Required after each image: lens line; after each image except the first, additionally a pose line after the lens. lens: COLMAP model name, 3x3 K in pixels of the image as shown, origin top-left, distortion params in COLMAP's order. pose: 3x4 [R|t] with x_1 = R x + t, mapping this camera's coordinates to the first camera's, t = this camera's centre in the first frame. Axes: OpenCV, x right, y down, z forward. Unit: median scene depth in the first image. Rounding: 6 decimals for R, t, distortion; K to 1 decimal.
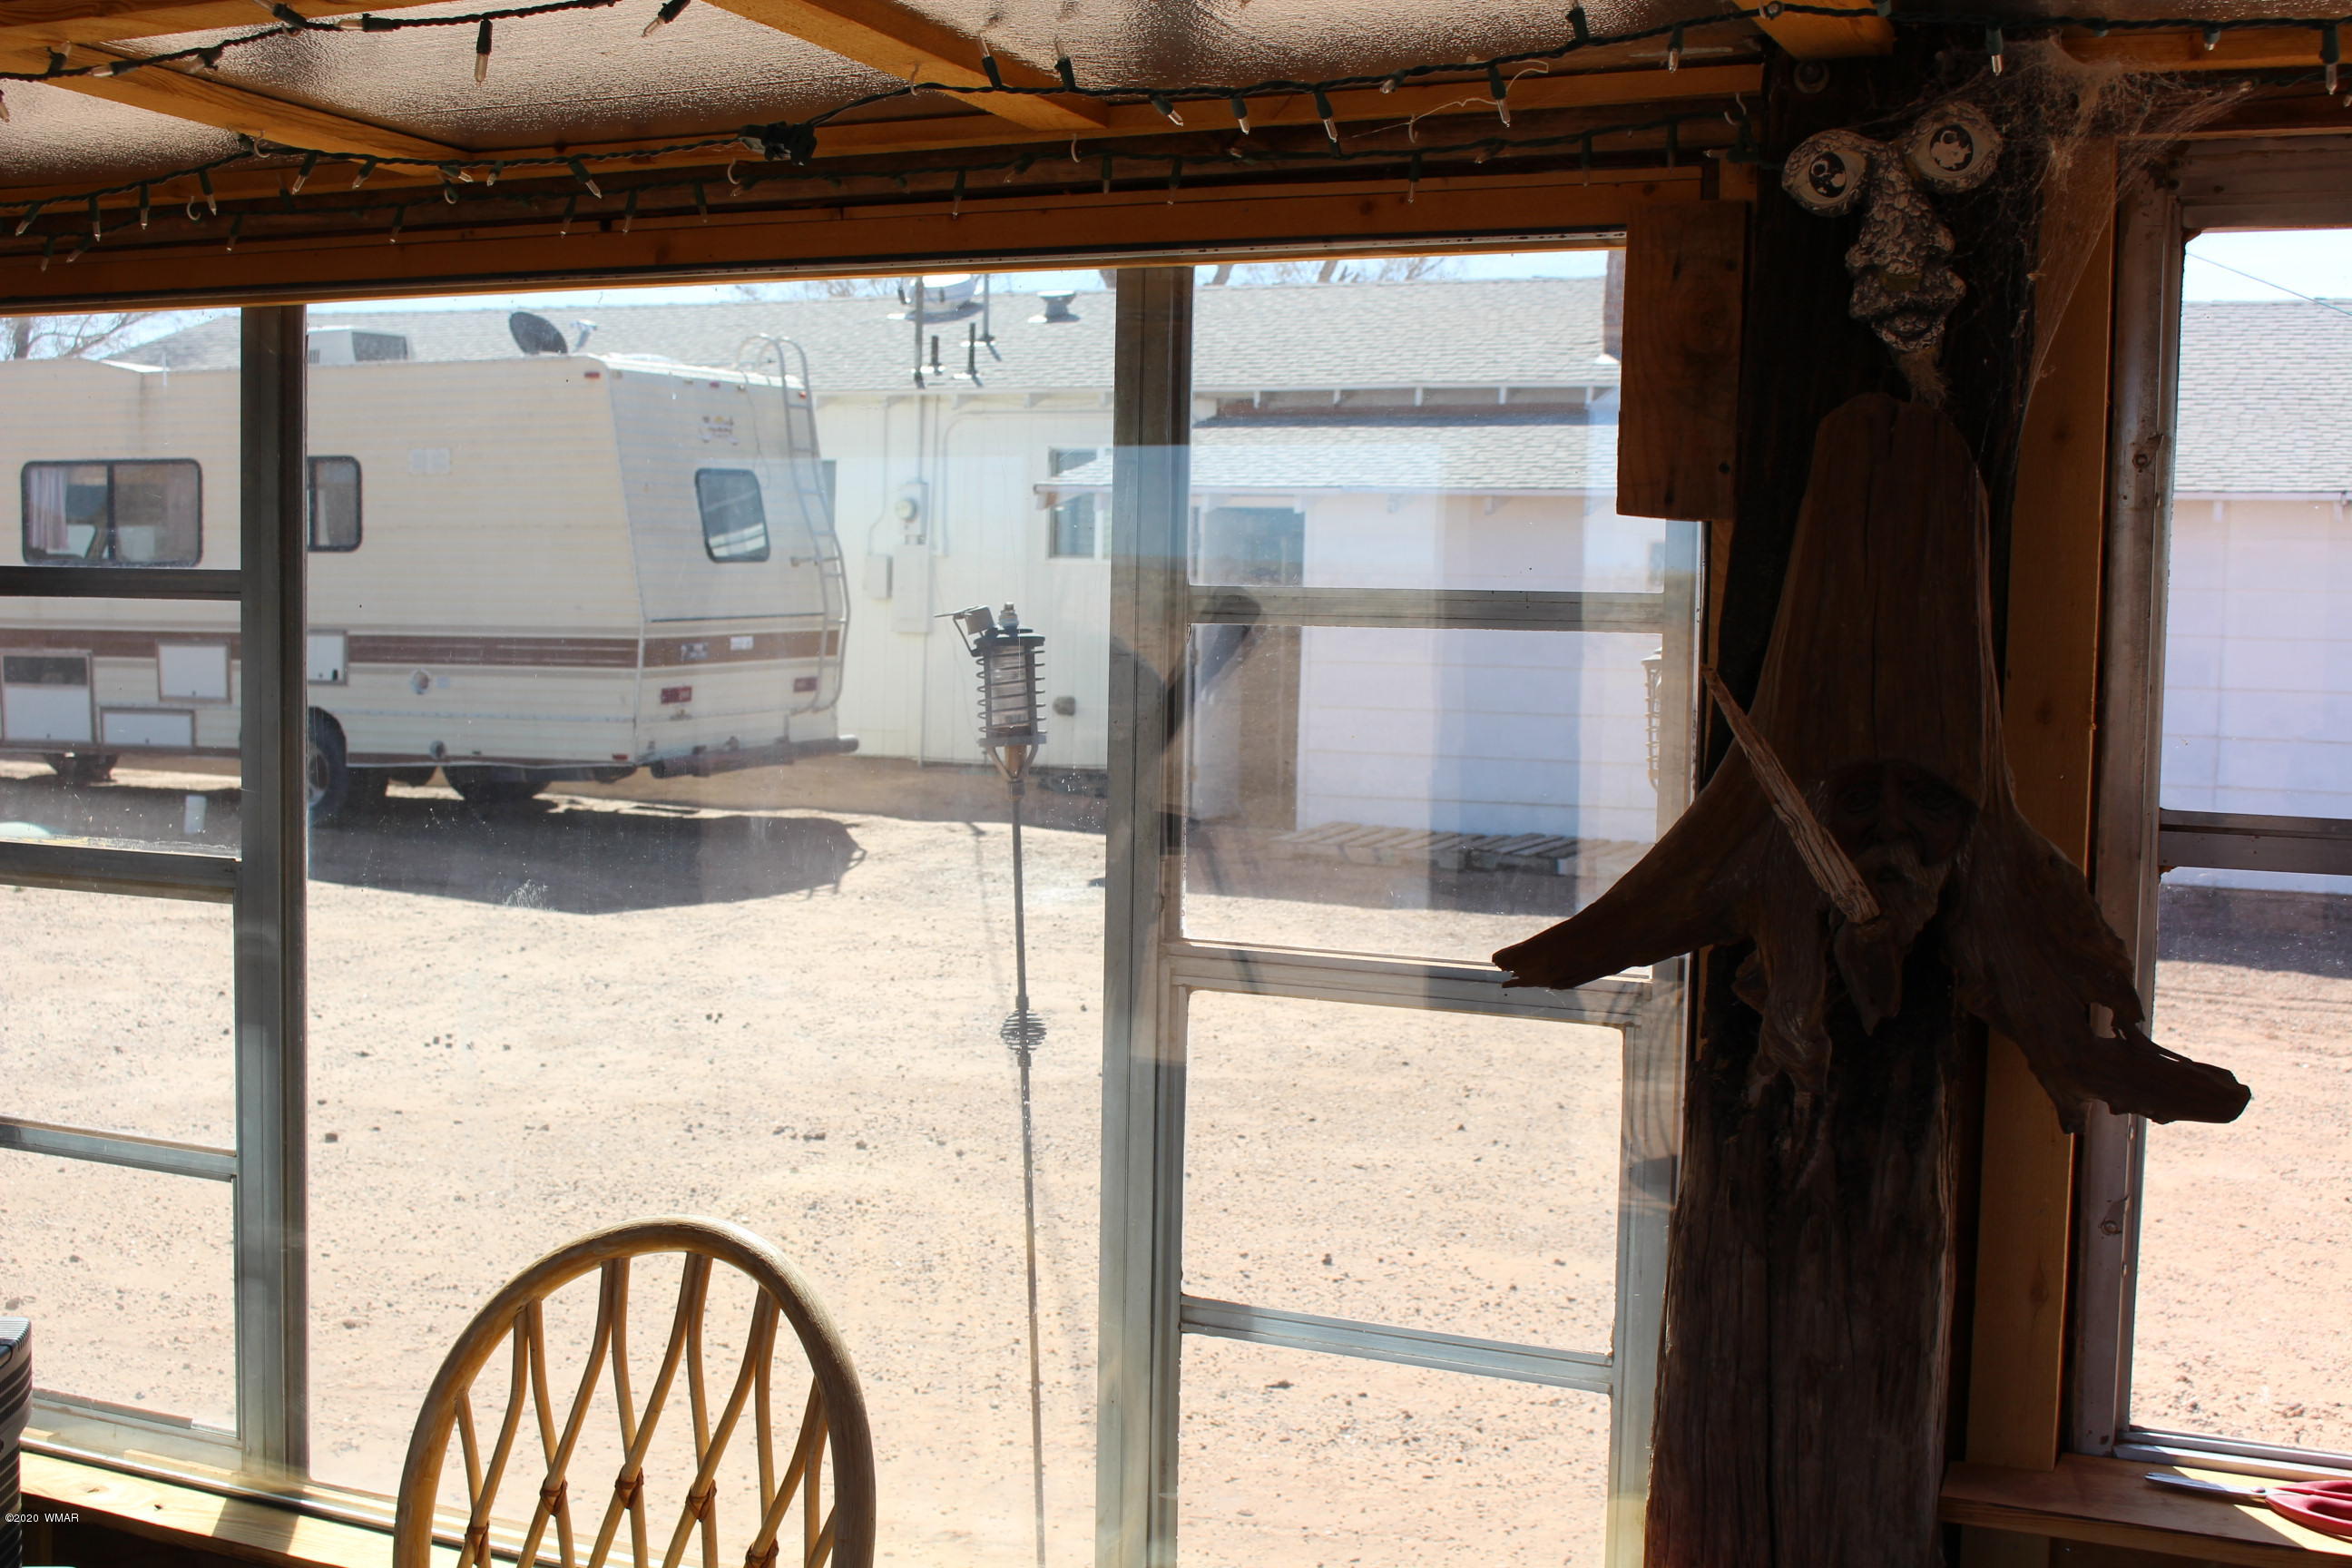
lens RADIAL K [[2775.2, 0, 1172.7], [0, 2775.2, 800.1], [0, 0, 1]] dist [-0.110503, 0.136410]
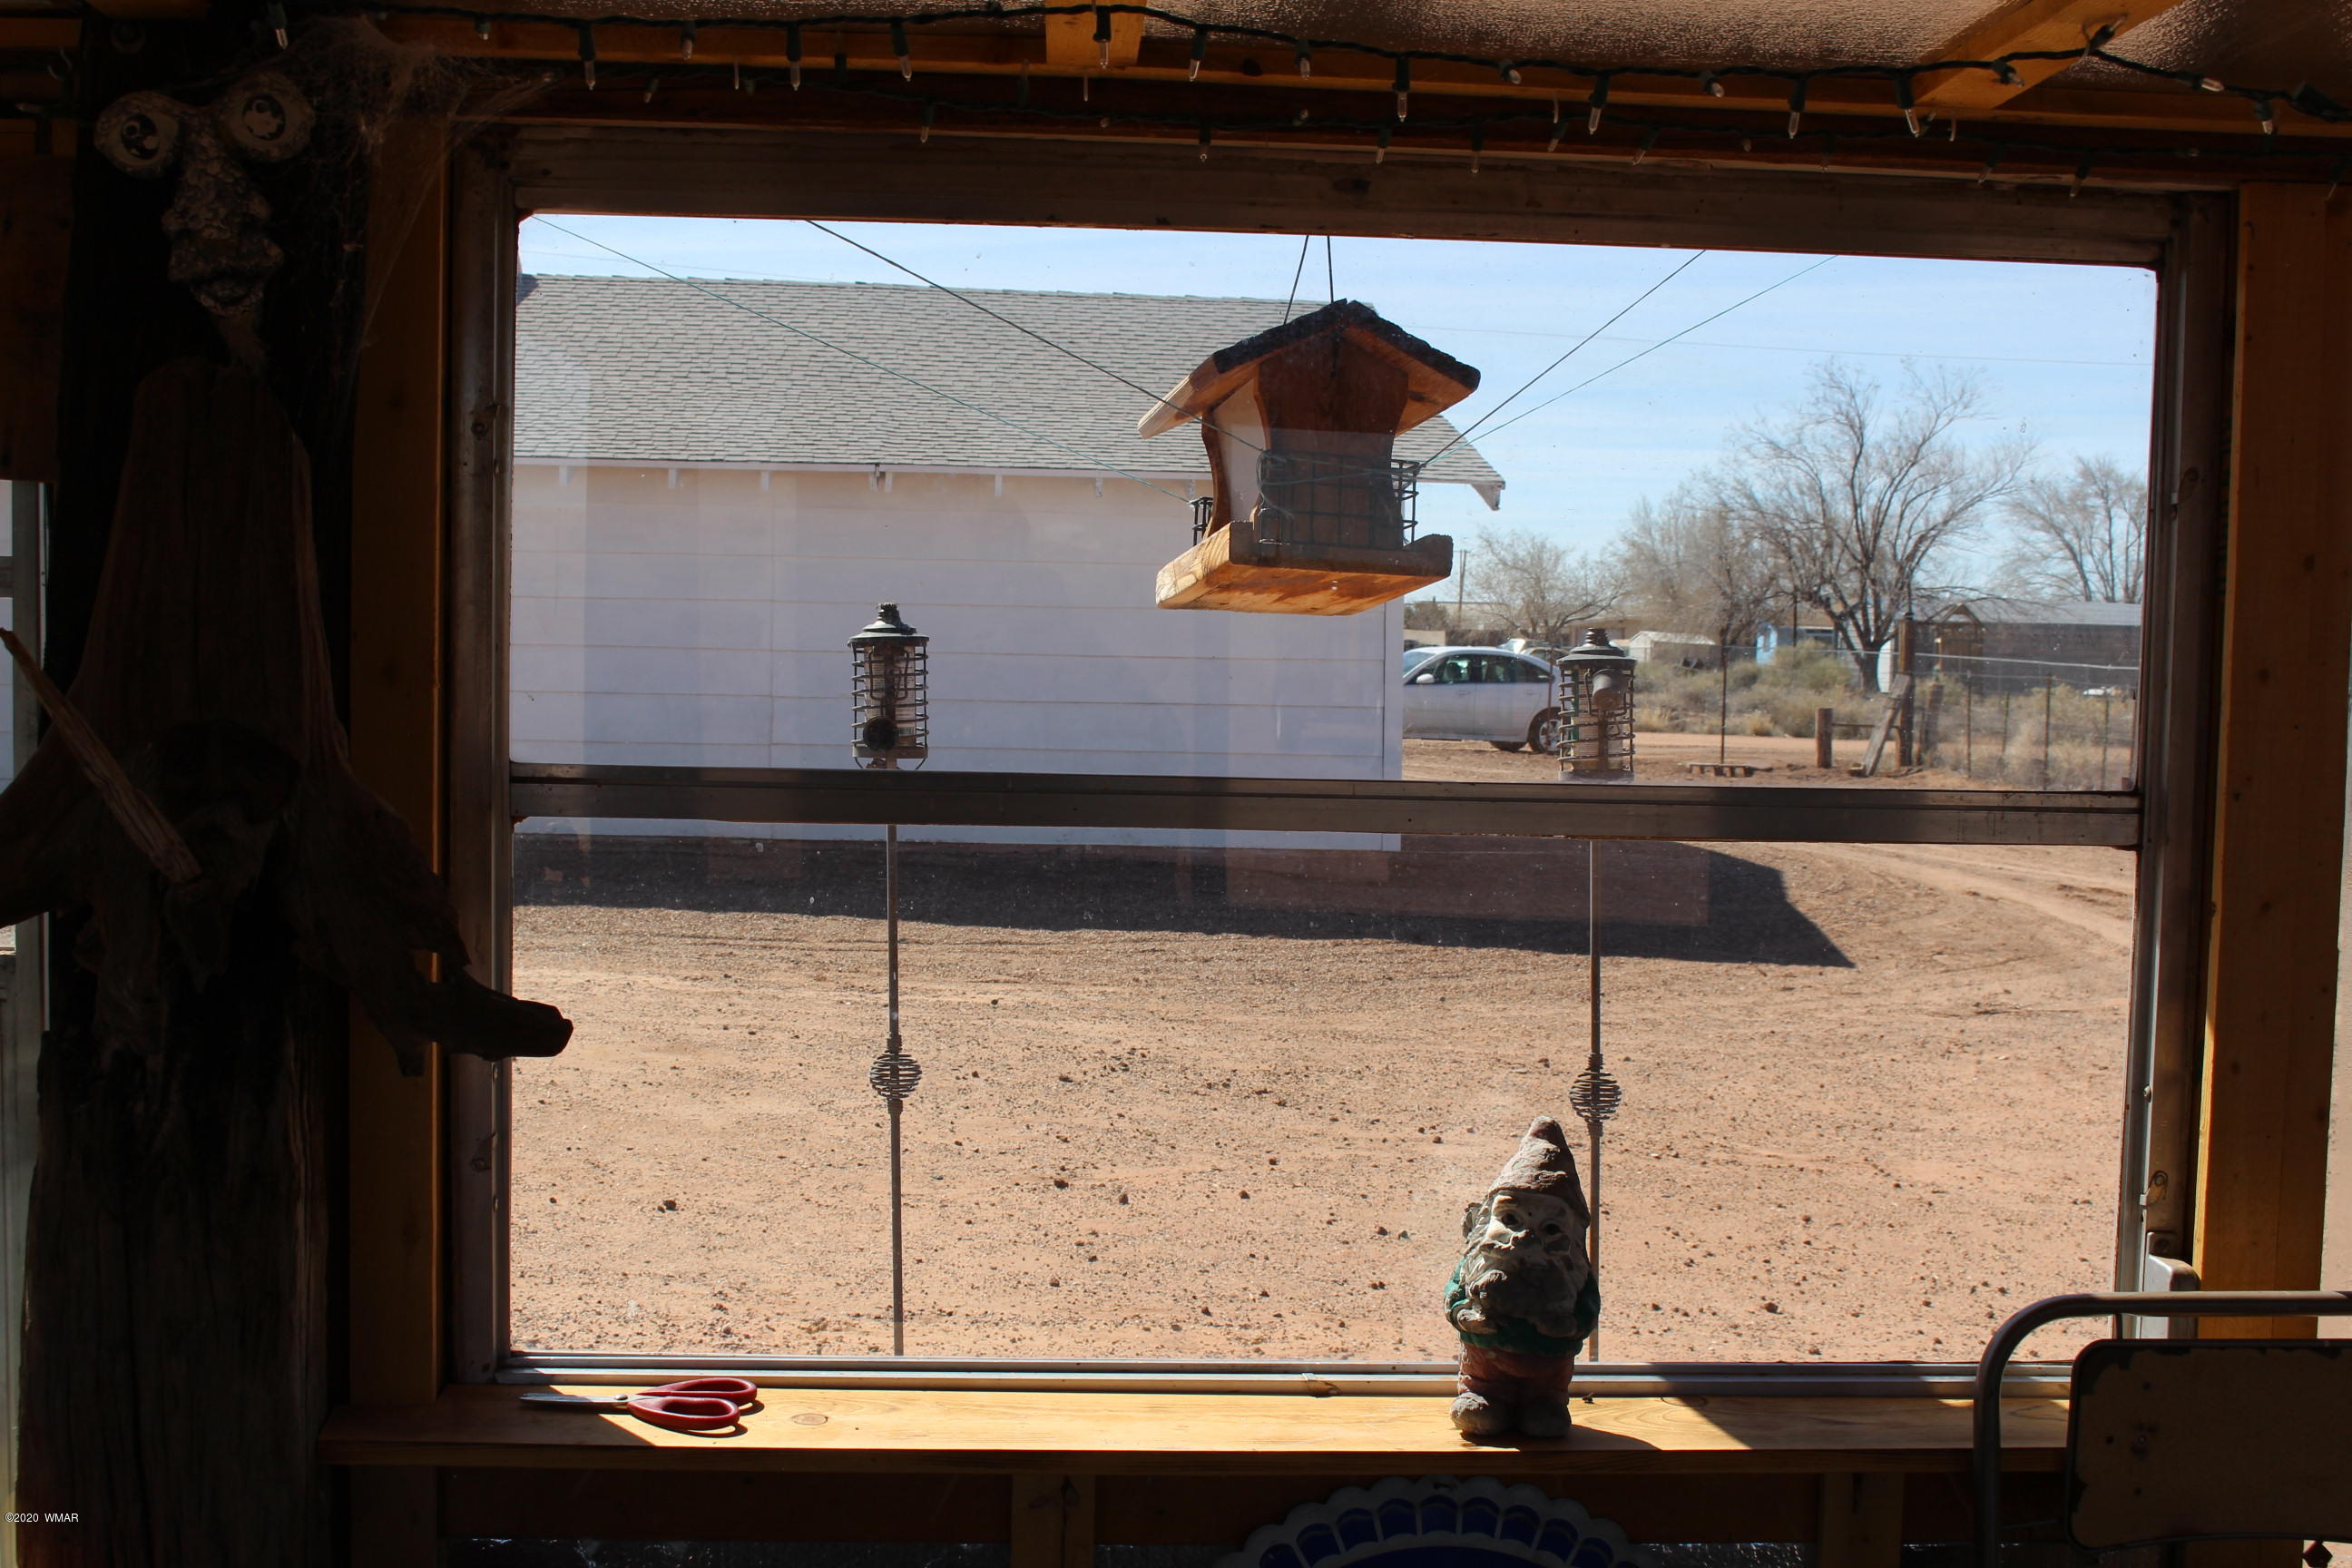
lens RADIAL K [[2775.2, 0, 1172.7], [0, 2775.2, 800.1], [0, 0, 1]] dist [-0.110503, 0.136410]
pose [[0.880642, -0.033755, 0.472578, 0.090544], [0.028048, 0.999424, 0.019119, 0.005010], [-0.472951, -0.003582, 0.881081, -0.051771]]
